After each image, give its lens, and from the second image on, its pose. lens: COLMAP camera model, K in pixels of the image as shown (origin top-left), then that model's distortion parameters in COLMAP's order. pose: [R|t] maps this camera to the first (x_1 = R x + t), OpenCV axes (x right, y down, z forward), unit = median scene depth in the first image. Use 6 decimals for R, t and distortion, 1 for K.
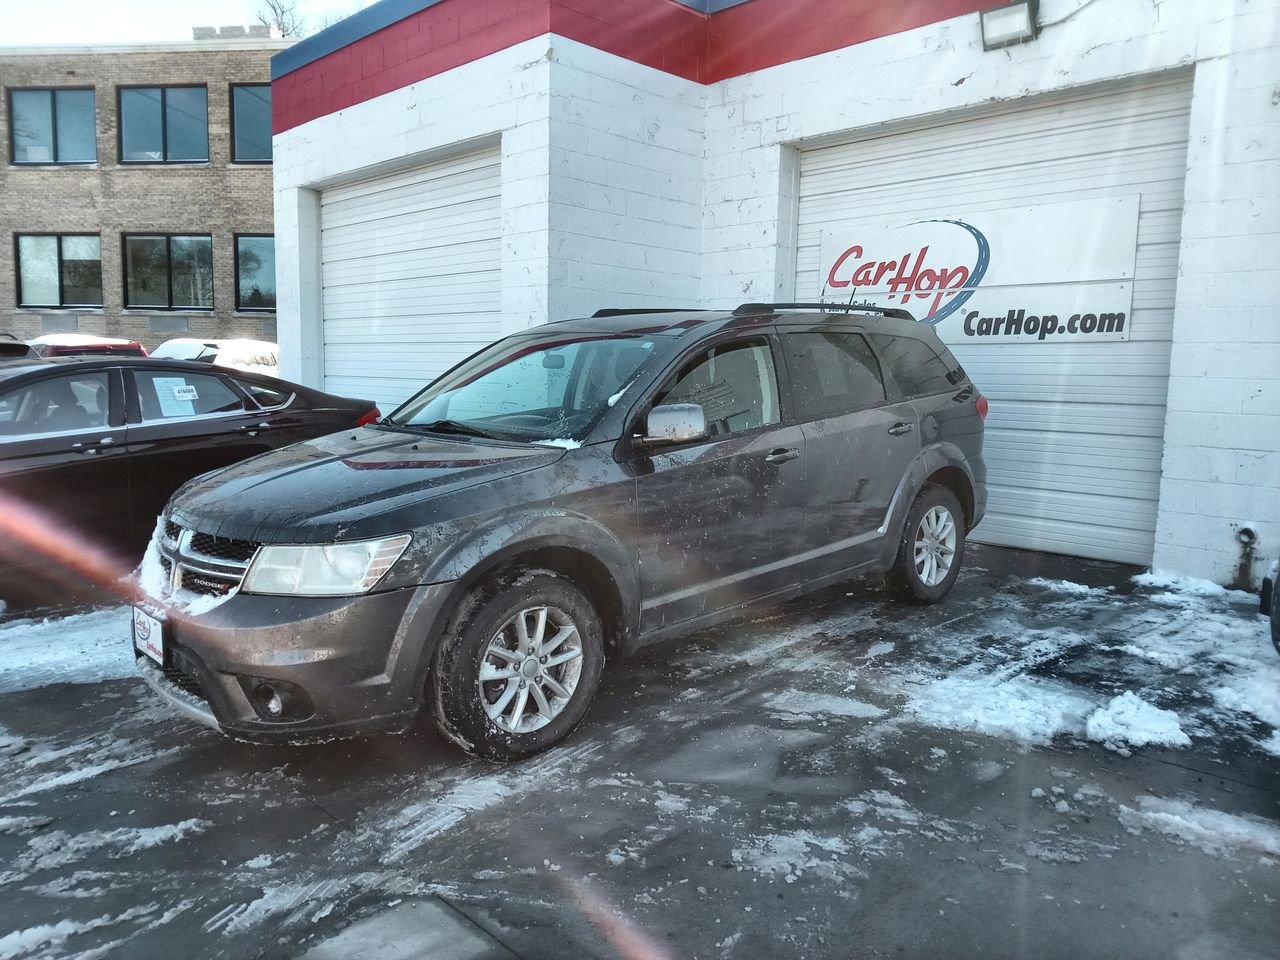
lens RADIAL K [[940.3, 0, 639.1], [0, 940.3, 486.3], [0, 0, 1]] dist [0.036296, -0.057164]
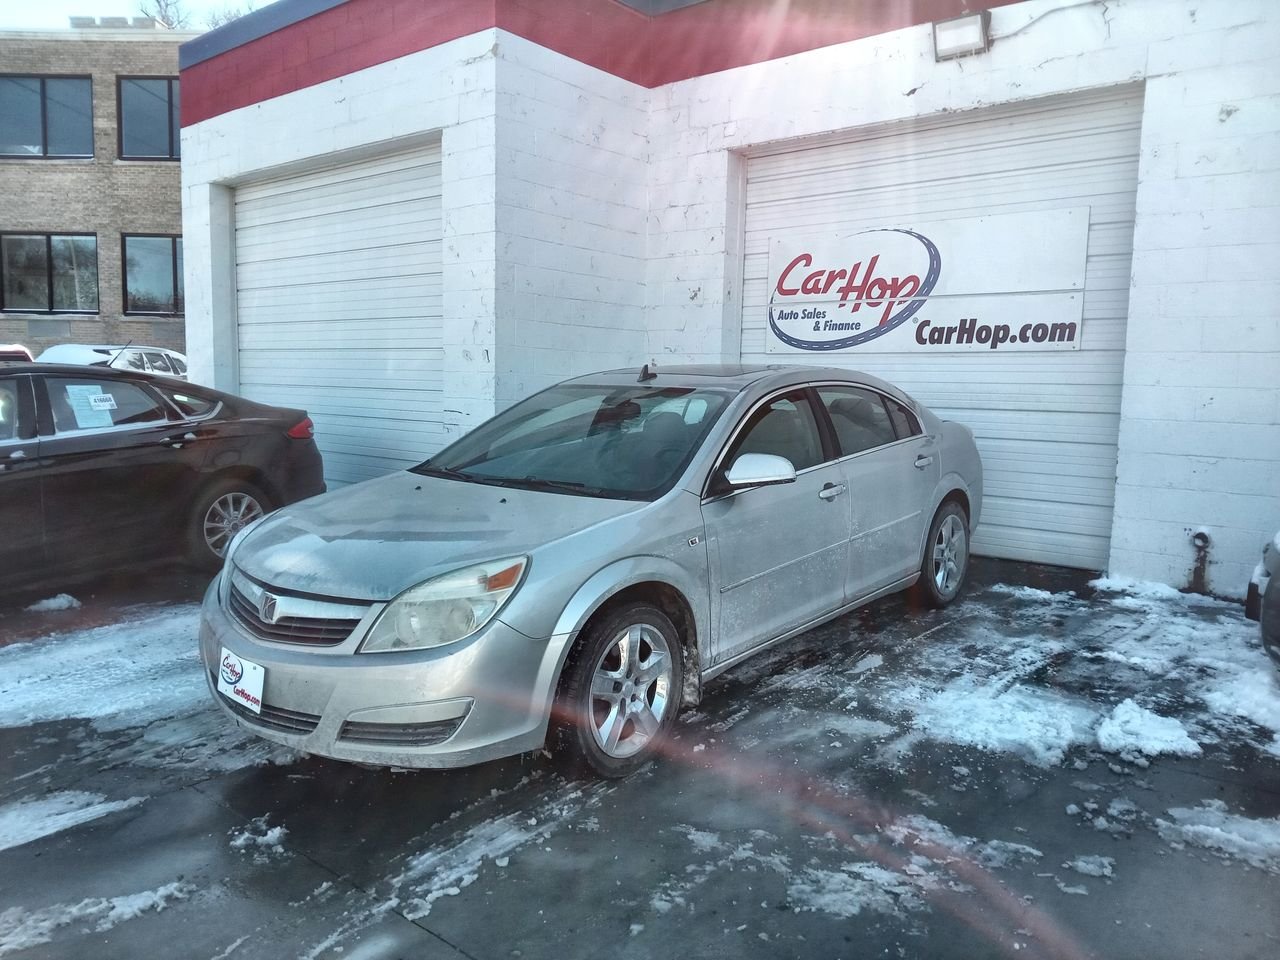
lens RADIAL K [[940.3, 0, 636.2], [0, 940.3, 487.9], [0, 0, 1]] dist [0.036296, -0.057164]
pose [[0.994658, -0.010244, 0.102713, -0.060740], [0.011002, 0.999916, -0.006811, -0.003382], [-0.102634, 0.007904, 0.994688, 0.034791]]
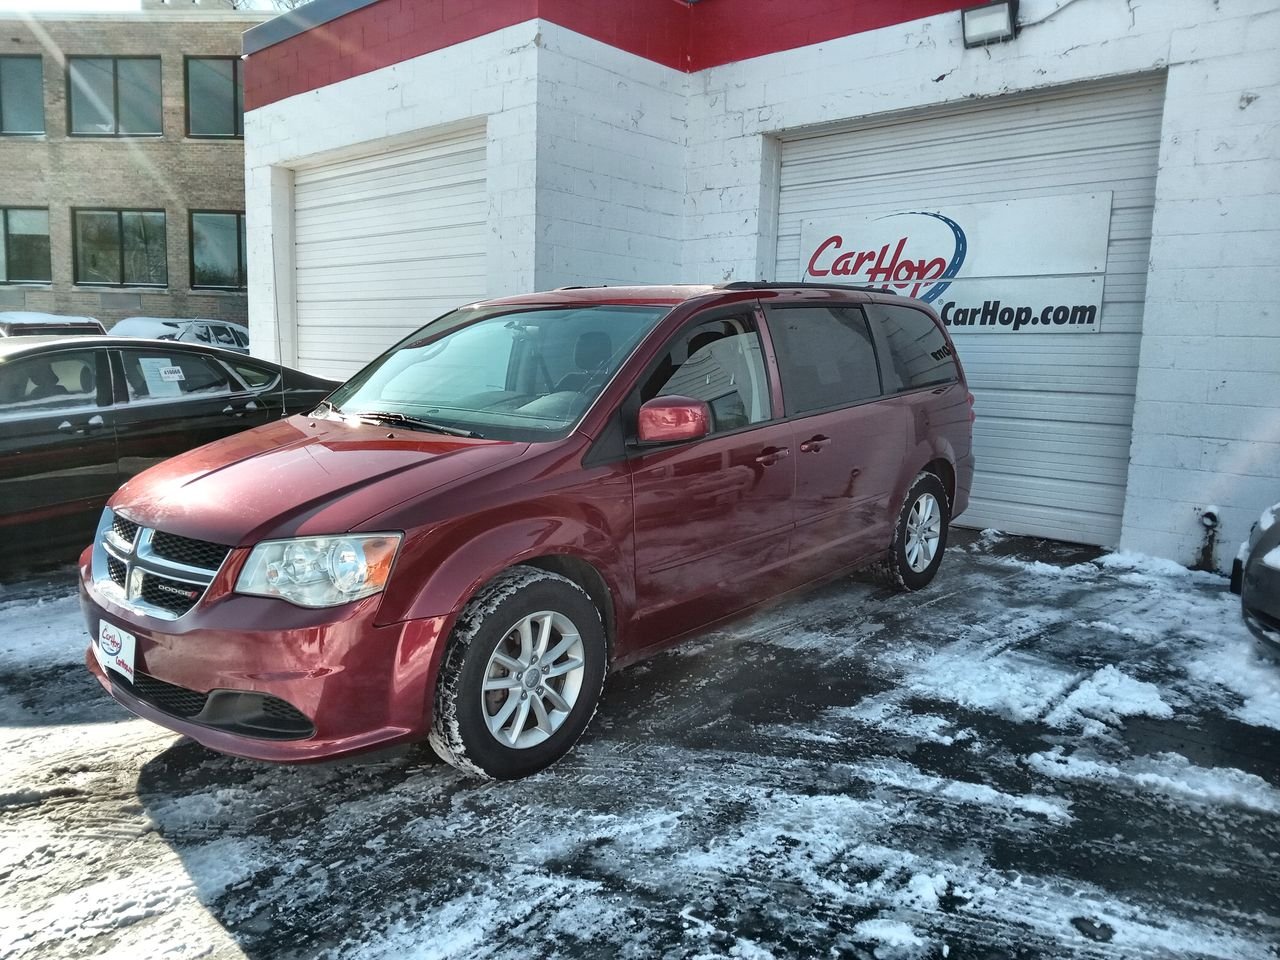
lens RADIAL K [[940.3, 0, 636.3], [0, 940.3, 485.4], [0, 0, 1]] dist [0.036296, -0.057164]
pose [[0.998857, 0.004184, 0.047621, -0.039271], [-0.004958, 0.999857, 0.016141, 0.000432], [-0.047547, -0.016359, 0.998735, -0.019332]]
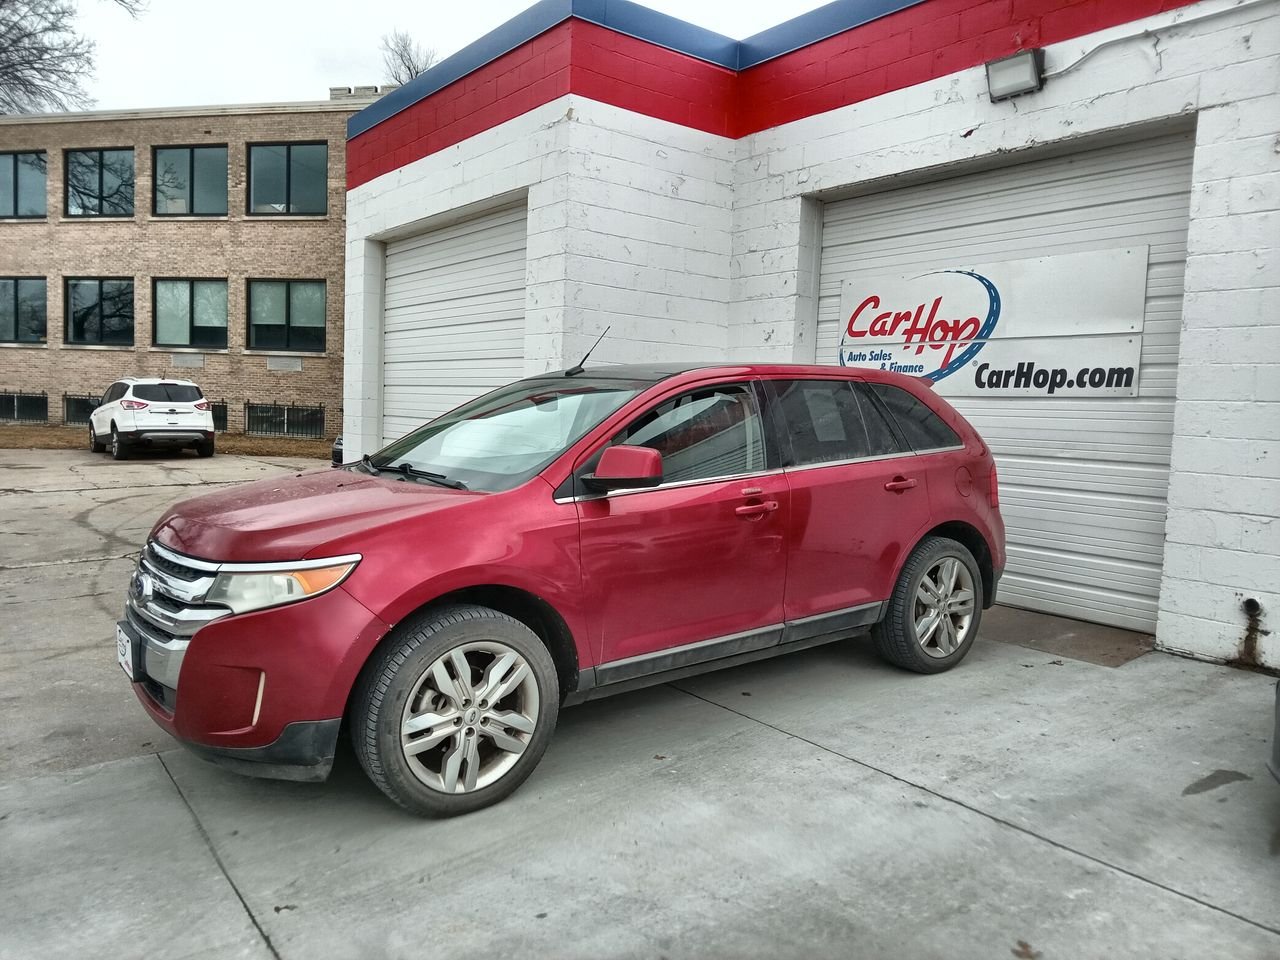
lens RADIAL K [[940.3, 0, 647.1], [0, 940.3, 475.4], [0, 0, 1]] dist [0.036296, -0.057164]
pose [[0.992900, 0.024260, -0.116454, 0.132113], [-0.030537, 0.998158, -0.052425, -0.008551], [0.114968, 0.055609, 0.991811, -0.000332]]
